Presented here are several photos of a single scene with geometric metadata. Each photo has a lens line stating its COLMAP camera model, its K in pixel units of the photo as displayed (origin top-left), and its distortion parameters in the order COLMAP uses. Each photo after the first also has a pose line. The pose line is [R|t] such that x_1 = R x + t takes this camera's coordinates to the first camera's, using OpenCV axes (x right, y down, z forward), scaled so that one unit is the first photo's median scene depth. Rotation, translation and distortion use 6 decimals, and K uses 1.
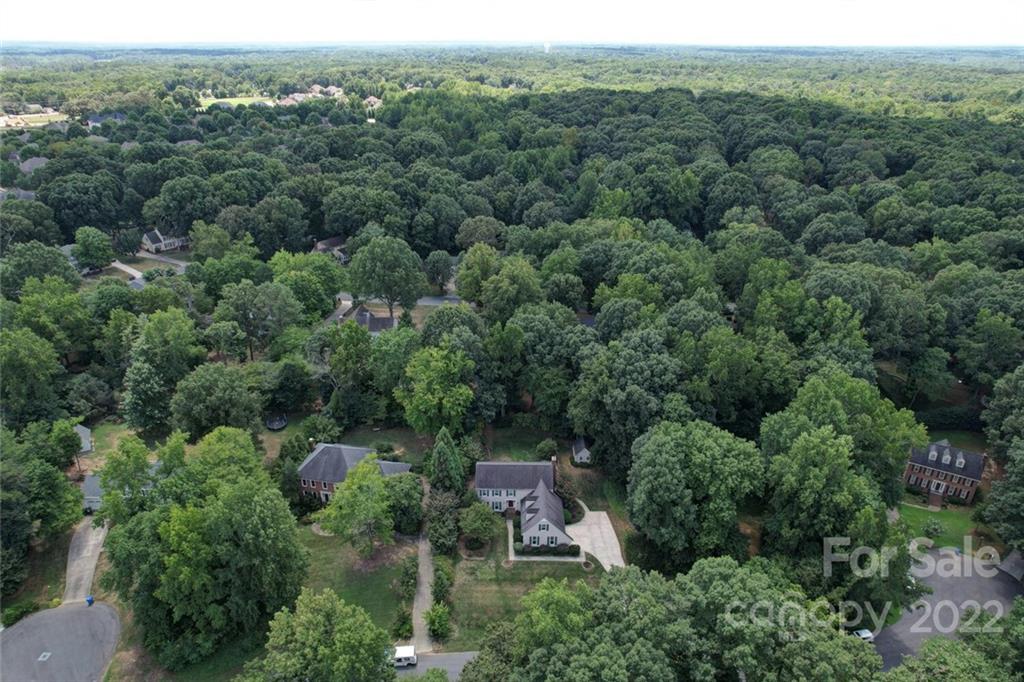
lens RADIAL K [[646.6, 0, 511.1], [0, 646.6, 340.1], [0, 0, 1]] dist [-0.064249, 0.057459]
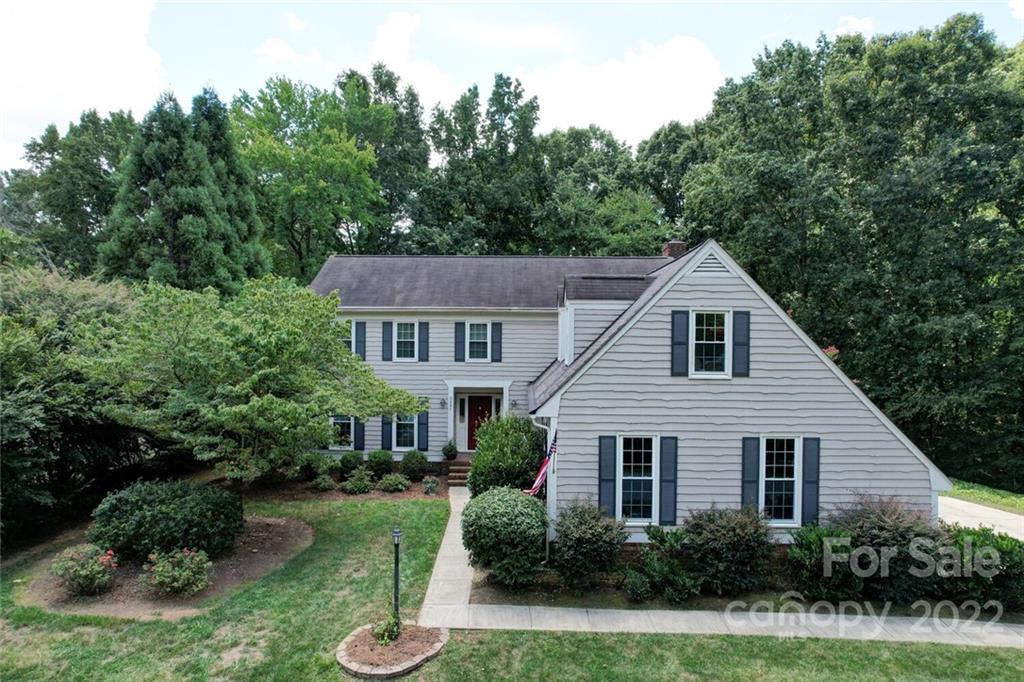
lens RADIAL K [[646.6, 0, 509.9], [0, 646.6, 340.8], [0, 0, 1]] dist [-0.064249, 0.057459]
pose [[0.999684, -0.001380, -0.025095, 0.015055], [-0.009551, 0.902720, -0.430122, 0.341596], [0.023247, 0.430226, 0.902422, 0.877270]]
